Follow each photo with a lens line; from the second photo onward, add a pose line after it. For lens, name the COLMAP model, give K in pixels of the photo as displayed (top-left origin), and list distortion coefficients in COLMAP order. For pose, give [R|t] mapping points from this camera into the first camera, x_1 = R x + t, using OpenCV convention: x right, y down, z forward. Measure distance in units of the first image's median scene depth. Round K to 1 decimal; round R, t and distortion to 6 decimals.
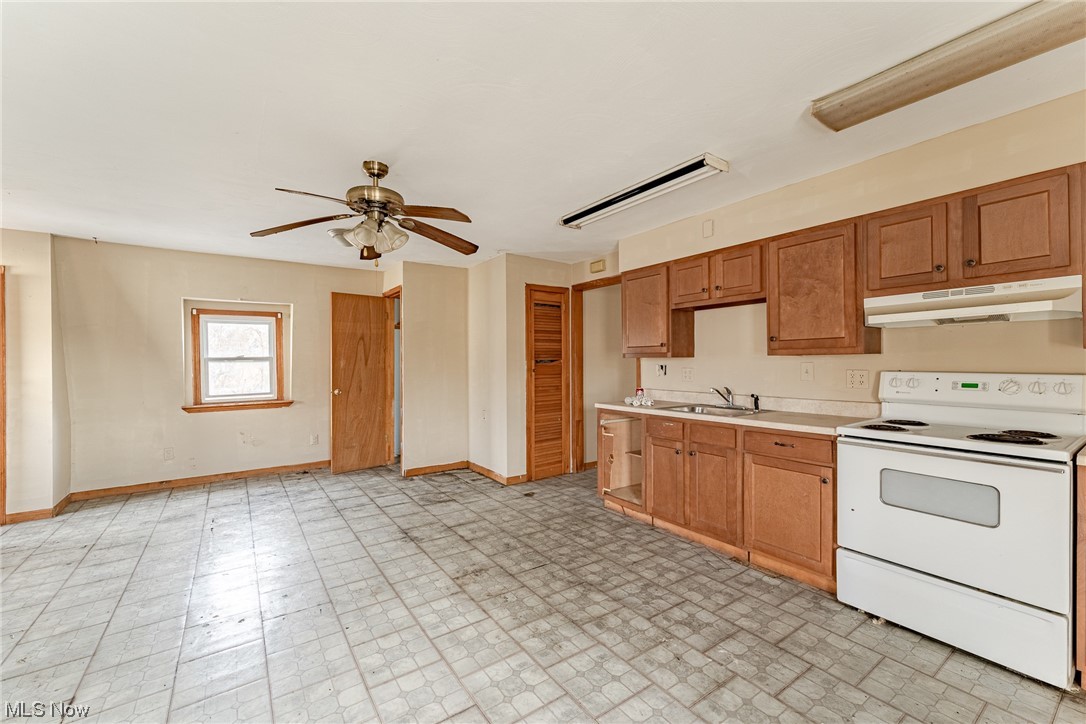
lens RADIAL K [[443.3, 0, 536.5], [0, 443.3, 365.2], [0, 0, 1]] dist [0.005701, 0.000178]
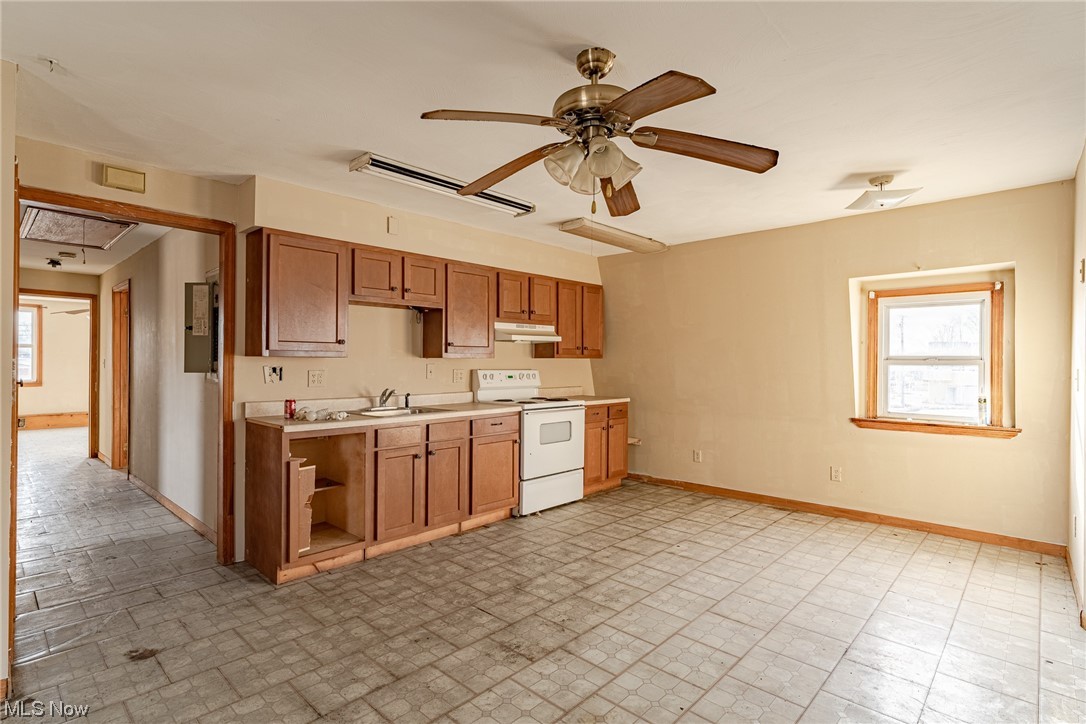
lens RADIAL K [[546.0, 0, 543.0], [0, 546.0, 362.0], [0, 0, 1]] dist [0.000505, -0.000196]
pose [[-0.222596, 0.009003, 0.974869, -1.064209], [0.007415, 0.999944, -0.007542, 0.002507], [-0.974883, 0.005550, -0.222650, 1.185265]]
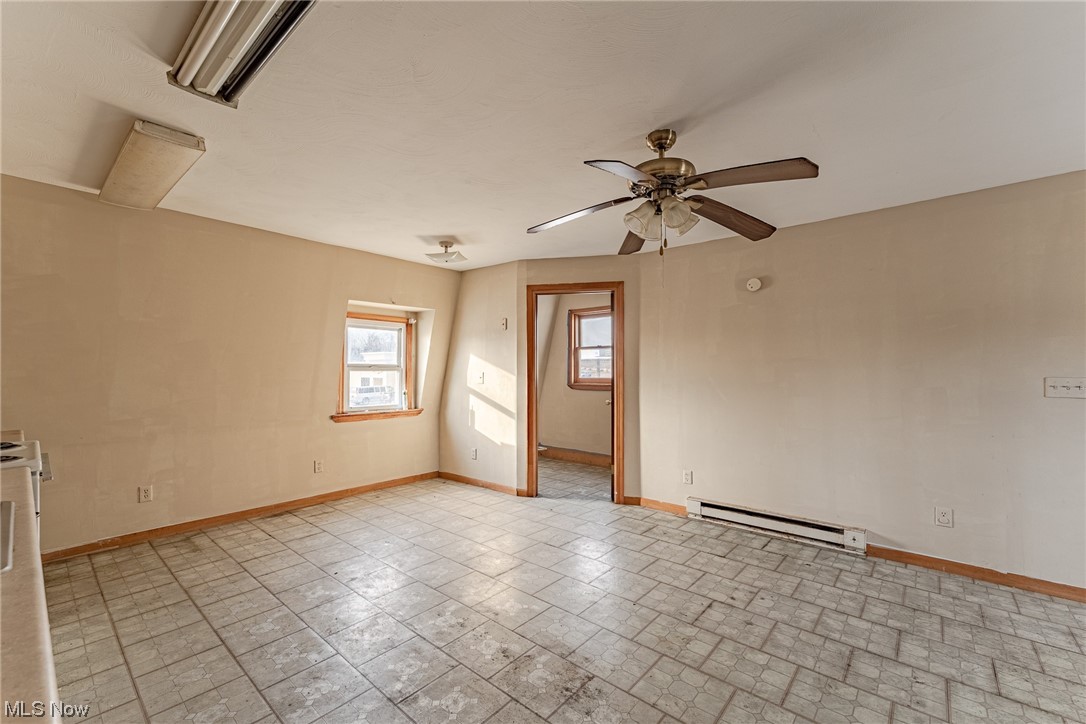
lens RADIAL K [[443.3, 0, 536.5], [0, 443.3, 365.2], [0, 0, 1]] dist [0.005701, 0.000178]
pose [[-0.966091, 0.006601, -0.258118, 0.081889], [0.007433, 0.999970, -0.002246, -0.006030], [0.258096, -0.004089, -0.966111, 1.663814]]
